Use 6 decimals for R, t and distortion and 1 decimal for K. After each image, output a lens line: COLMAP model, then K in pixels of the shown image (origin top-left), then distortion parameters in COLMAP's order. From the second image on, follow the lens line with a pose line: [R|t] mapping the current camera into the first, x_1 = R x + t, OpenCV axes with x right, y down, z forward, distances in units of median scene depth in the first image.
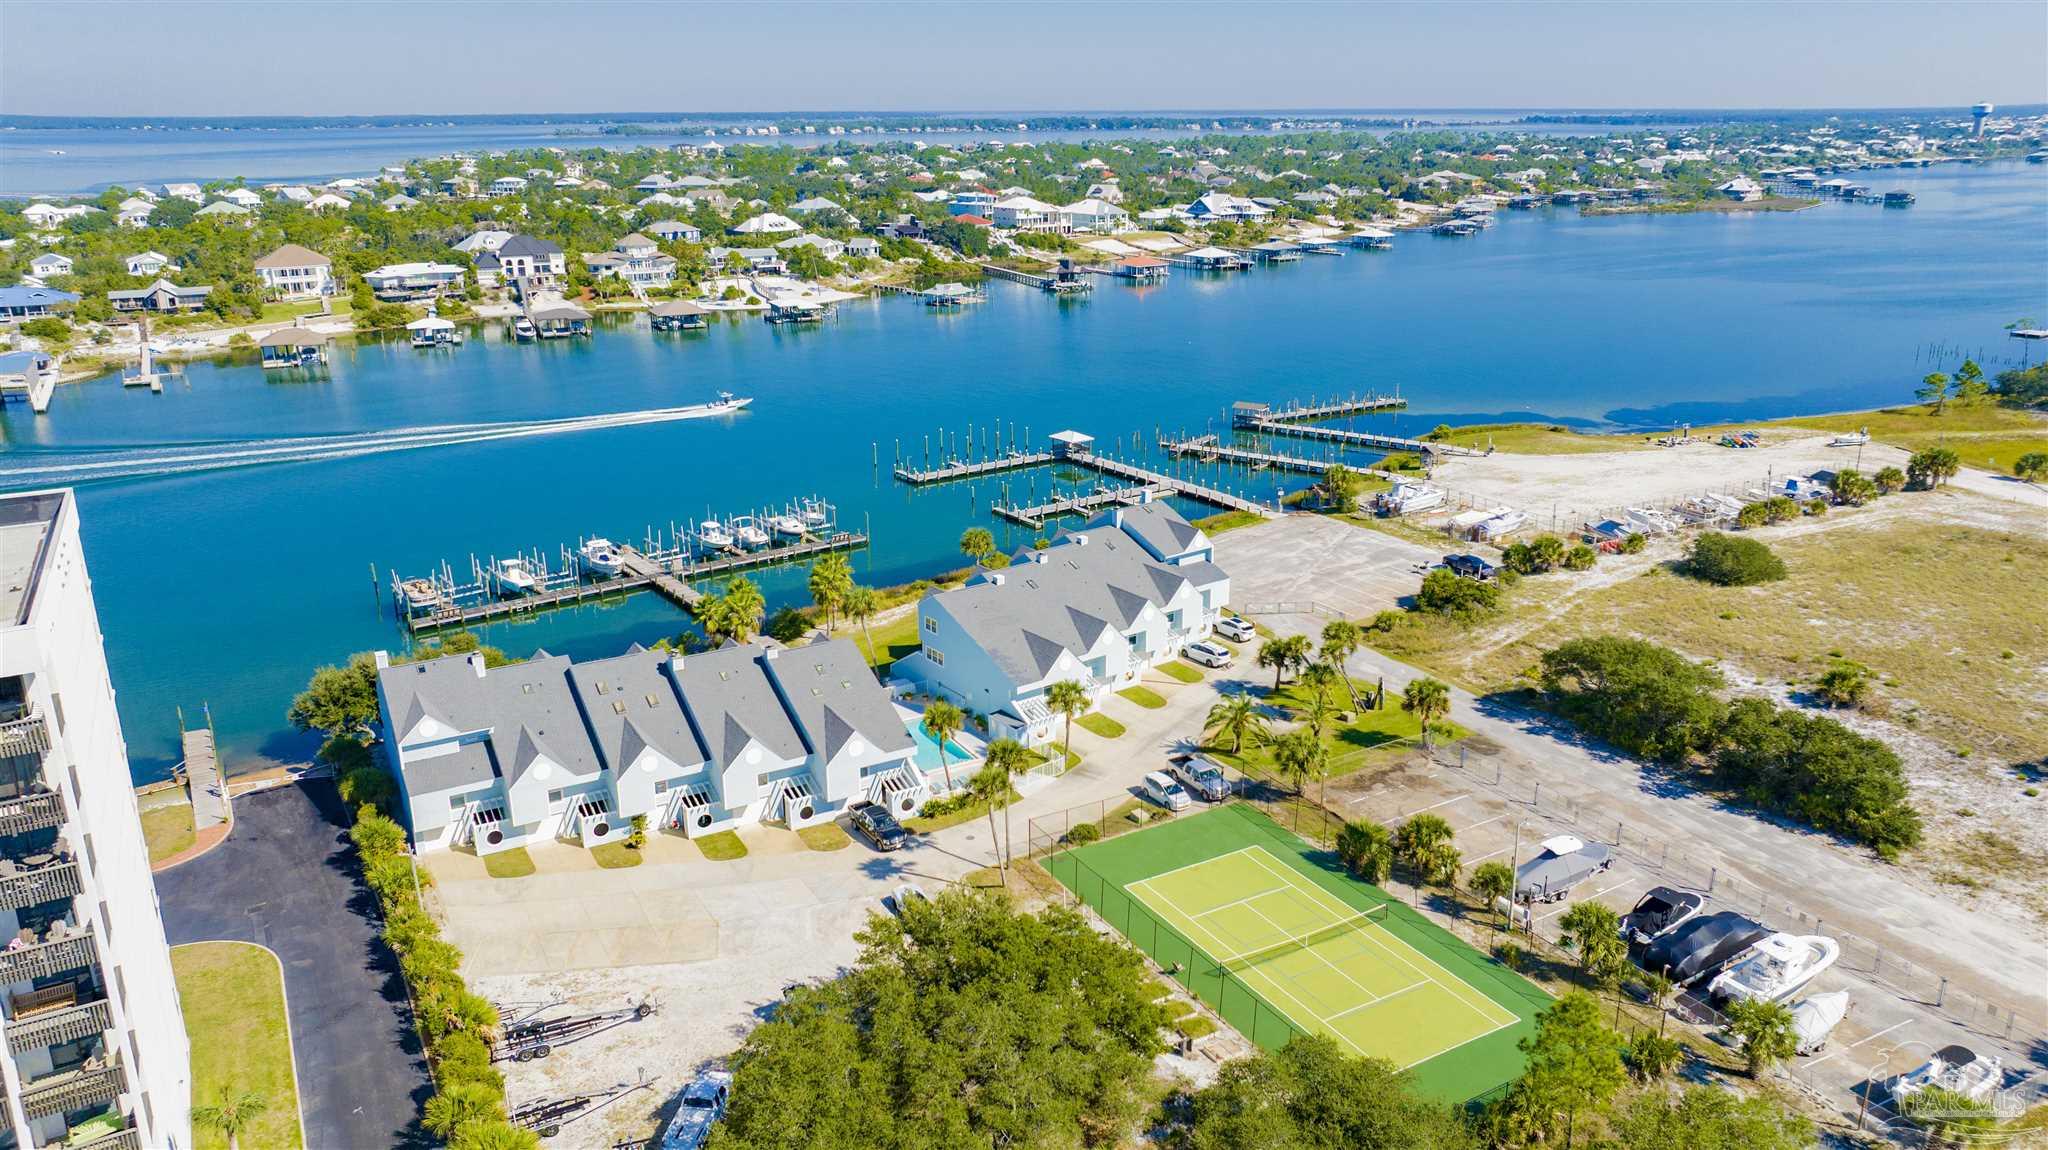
lens RADIAL K [[1446.0, 0, 1030.6], [0, 1446.0, 575.4], [0, 0, 1]] dist [-0.019650, 0.005191]
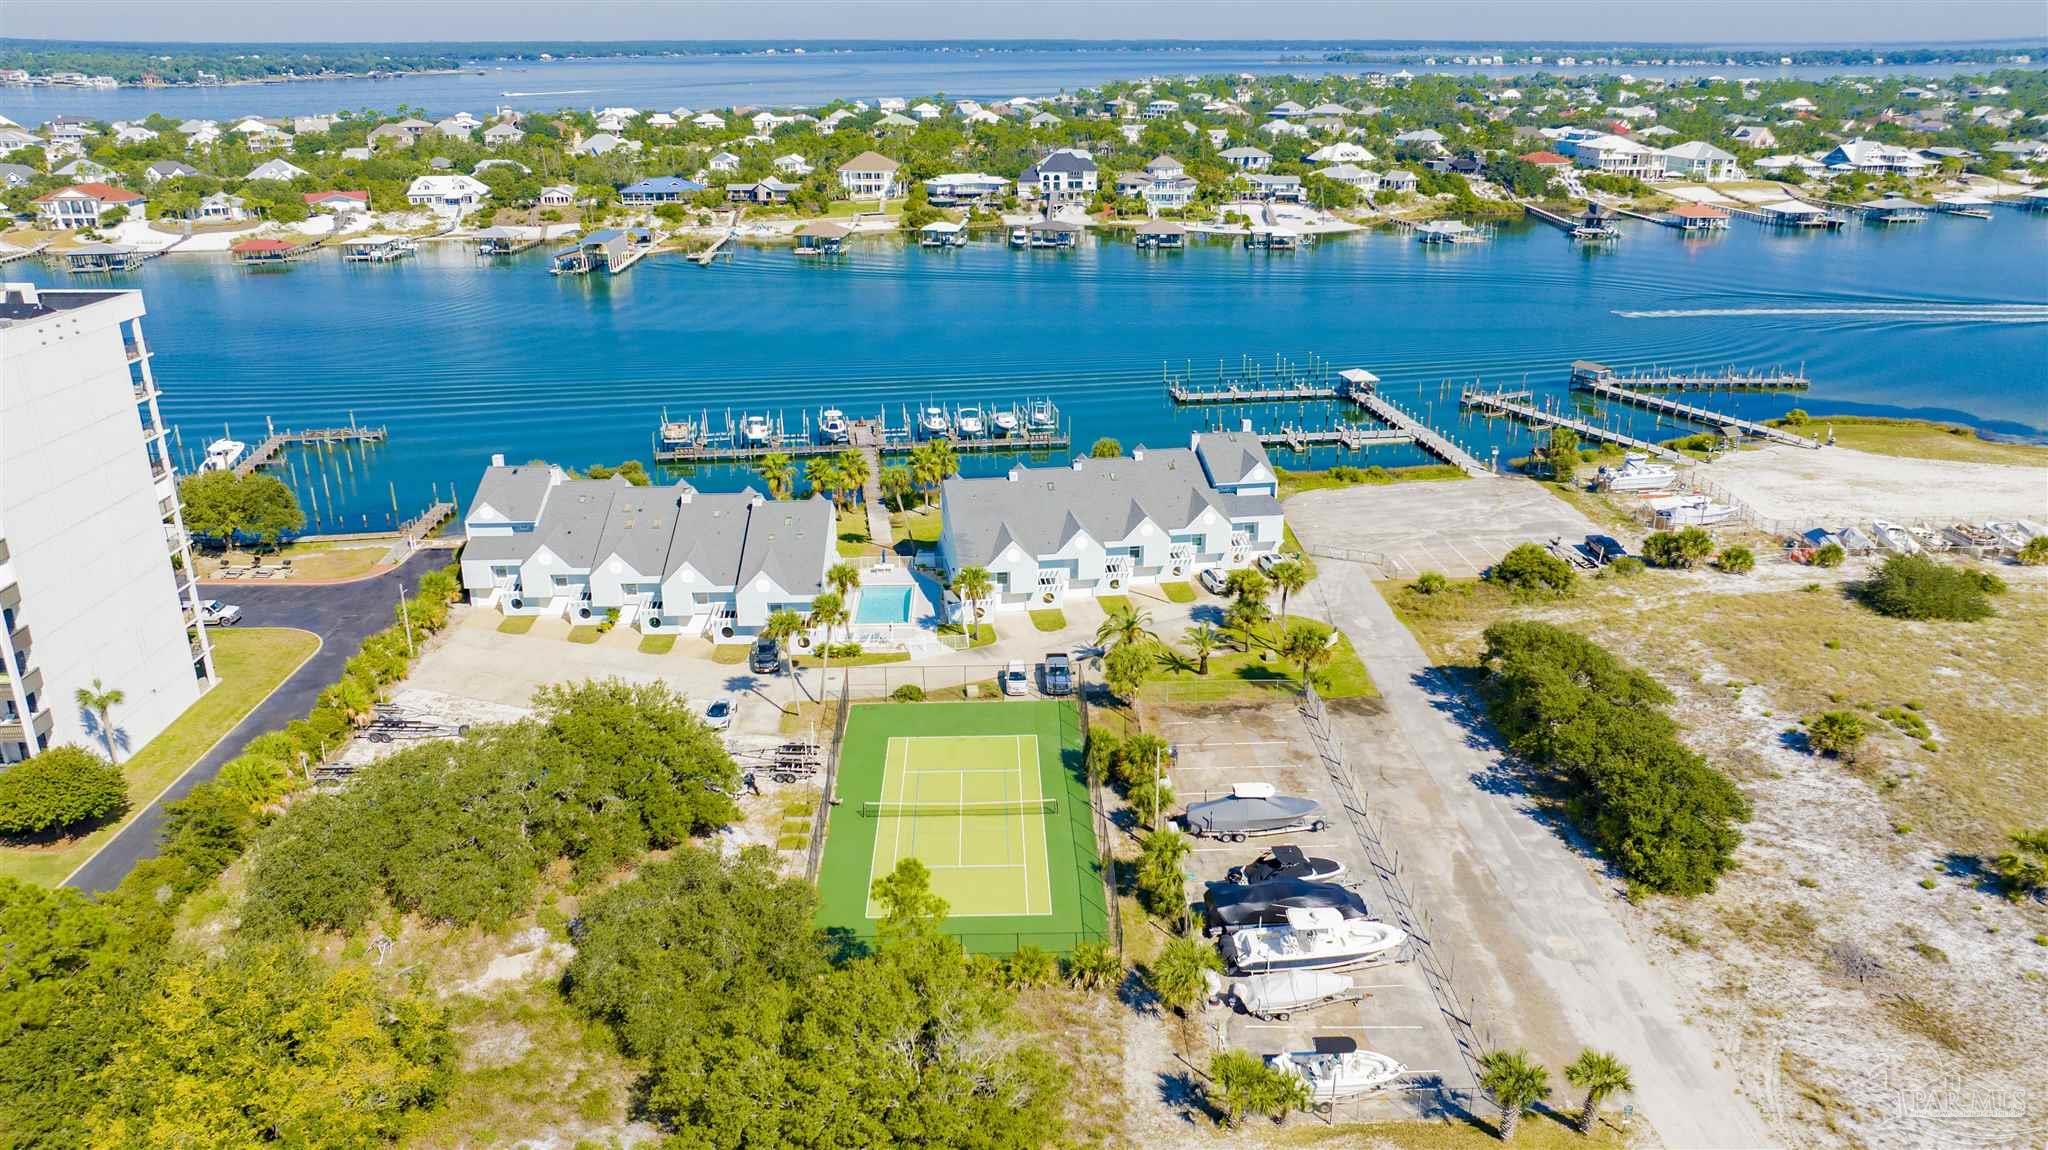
lens RADIAL K [[1446.0, 0, 1030.6], [0, 1446.0, 575.4], [0, 0, 1]] dist [-0.019650, 0.005191]
pose [[0.885354, 0.166139, -0.434218, 0.300006], [-0.146365, 0.986082, 0.078858, -0.007013], [0.441276, -0.006263, 0.897349, 0.017859]]
